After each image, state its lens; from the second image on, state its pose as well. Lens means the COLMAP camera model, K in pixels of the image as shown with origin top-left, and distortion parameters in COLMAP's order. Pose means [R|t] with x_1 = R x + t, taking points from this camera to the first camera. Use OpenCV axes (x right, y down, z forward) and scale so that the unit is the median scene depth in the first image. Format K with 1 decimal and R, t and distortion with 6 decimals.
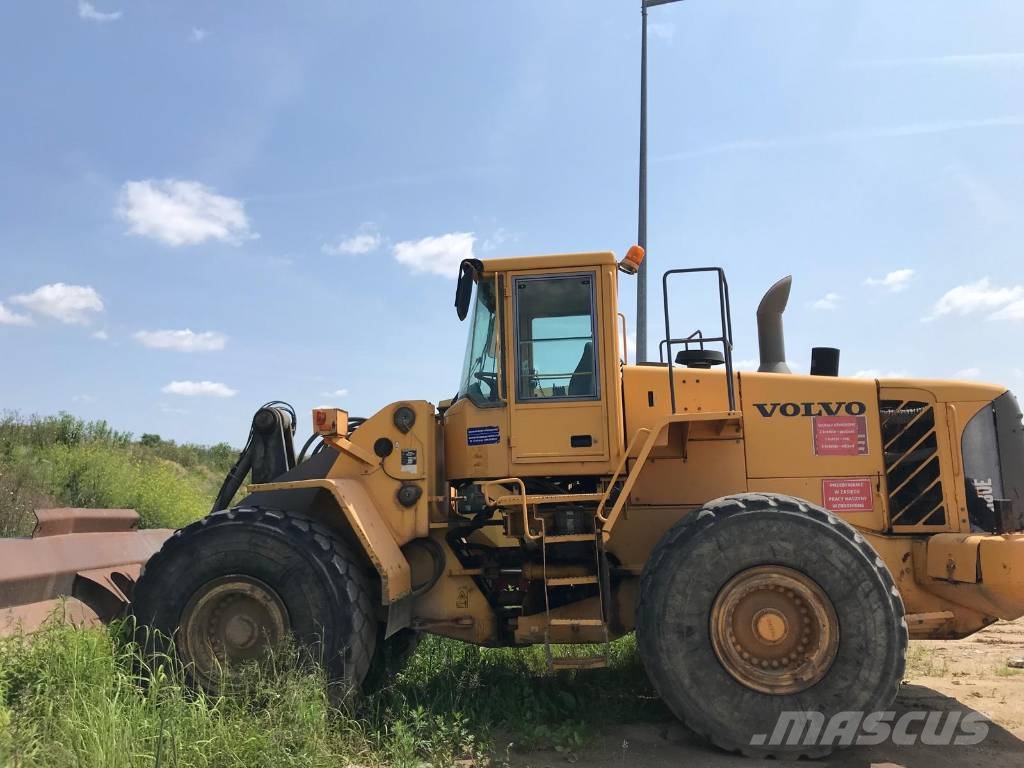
lens RADIAL K [[811.5, 0, 491.0], [0, 811.5, 362.0], [0, 0, 1]] dist [0.011303, 0.001307]
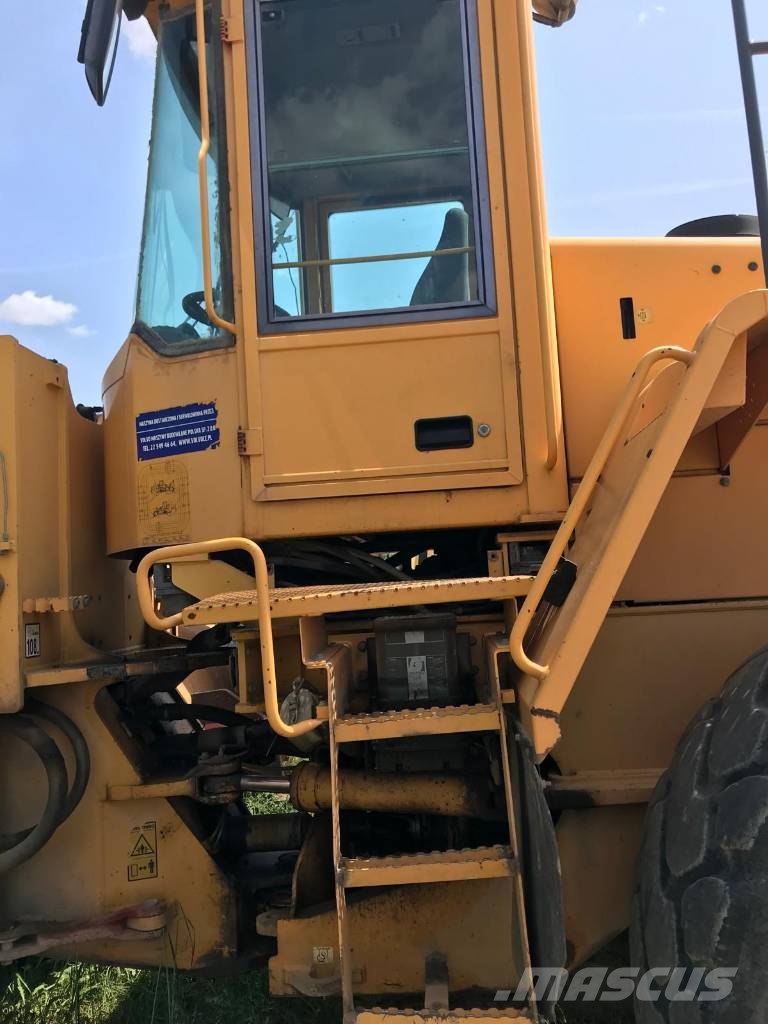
lens RADIAL K [[828.3, 0, 387.8], [0, 828.3, 512.6], [0, 0, 1]] dist [0.012074, 0.000586]
pose [[0.997397, -0.026627, 0.067003, 0.061534], [0.020848, 0.996118, 0.085520, 0.100562], [-0.069020, -0.083901, 0.994081, 0.636876]]
